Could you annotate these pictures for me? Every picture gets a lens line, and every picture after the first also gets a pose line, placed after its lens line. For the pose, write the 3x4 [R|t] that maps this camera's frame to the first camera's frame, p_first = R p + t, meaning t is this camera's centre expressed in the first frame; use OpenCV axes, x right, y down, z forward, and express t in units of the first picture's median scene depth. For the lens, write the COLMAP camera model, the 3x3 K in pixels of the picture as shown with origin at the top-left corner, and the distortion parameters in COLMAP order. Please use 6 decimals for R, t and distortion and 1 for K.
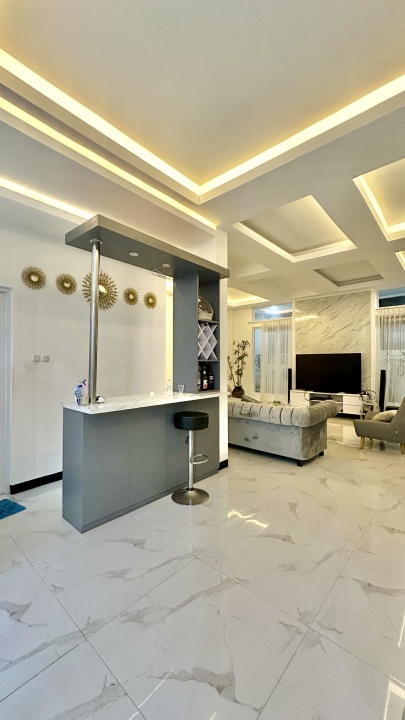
lens RADIAL K [[287.8, 0, 205.0], [0, 287.8, 357.4], [0, 0, 1]] dist [-0.001735, 0.000530]
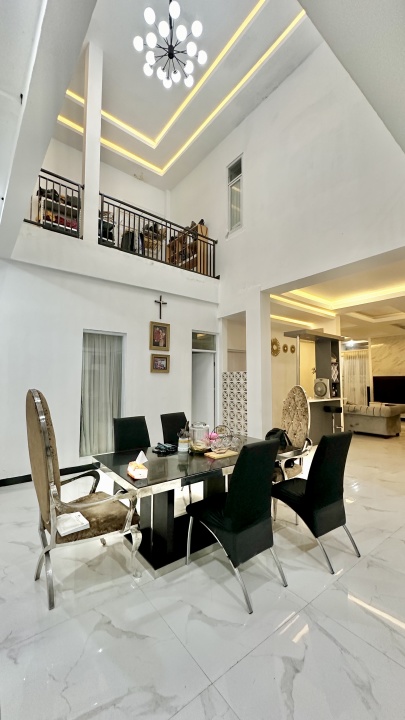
lens RADIAL K [[287.8, 0, 207.4], [0, 287.8, 355.3], [0, 0, 1]] dist [-0.001735, 0.000530]
pose [[0.984261, -0.015299, -0.176056, -0.252131], [0.002595, 0.997390, -0.072160, -0.015513], [0.176700, 0.070567, 0.981732, -0.574509]]
